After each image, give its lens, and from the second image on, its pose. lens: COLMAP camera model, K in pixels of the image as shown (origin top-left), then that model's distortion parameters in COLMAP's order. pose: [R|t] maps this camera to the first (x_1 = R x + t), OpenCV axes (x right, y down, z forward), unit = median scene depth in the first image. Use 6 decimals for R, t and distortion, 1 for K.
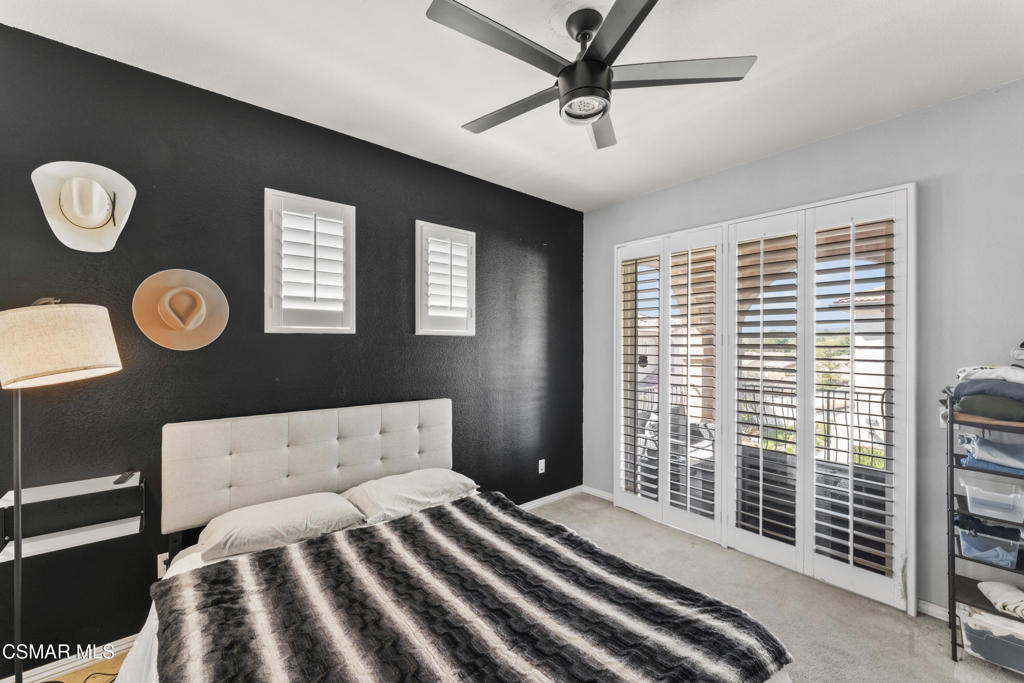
lens RADIAL K [[407.8, 0, 508.4], [0, 407.8, 347.3], [0, 0, 1]] dist [0.000959, 0.000018]
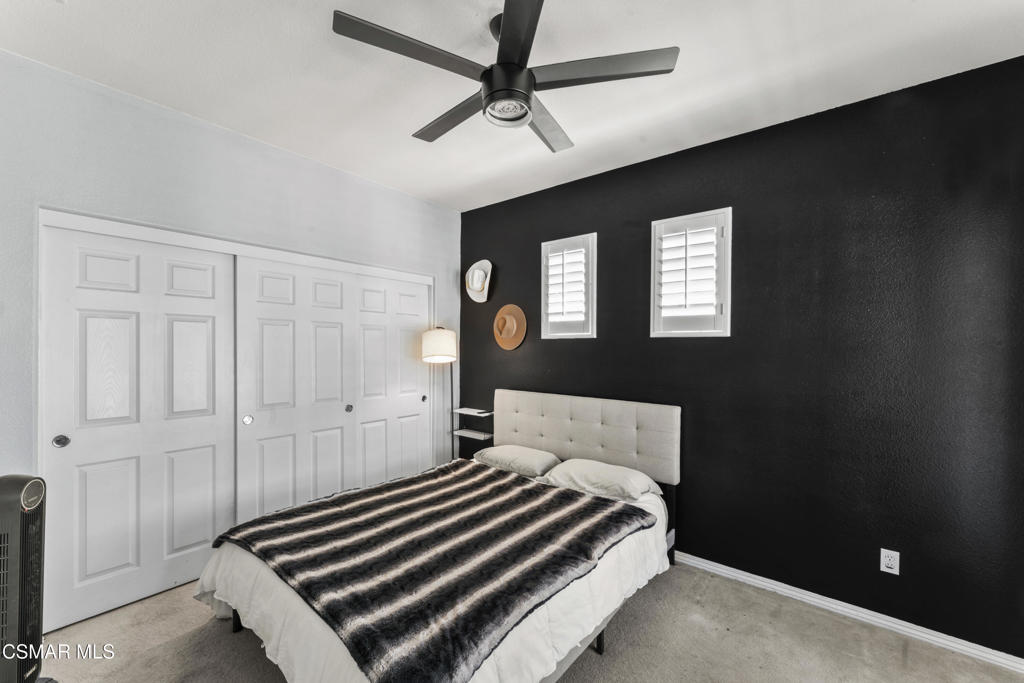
lens RADIAL K [[408.5, 0, 512.6], [0, 408.5, 351.7], [0, 0, 1]] dist [0.001373, 0.000135]
pose [[0.188689, 0.008236, -0.982002, 0.785593], [-0.011028, 0.999920, 0.006268, 0.003128], [0.981975, 0.009647, 0.188765, 0.544603]]
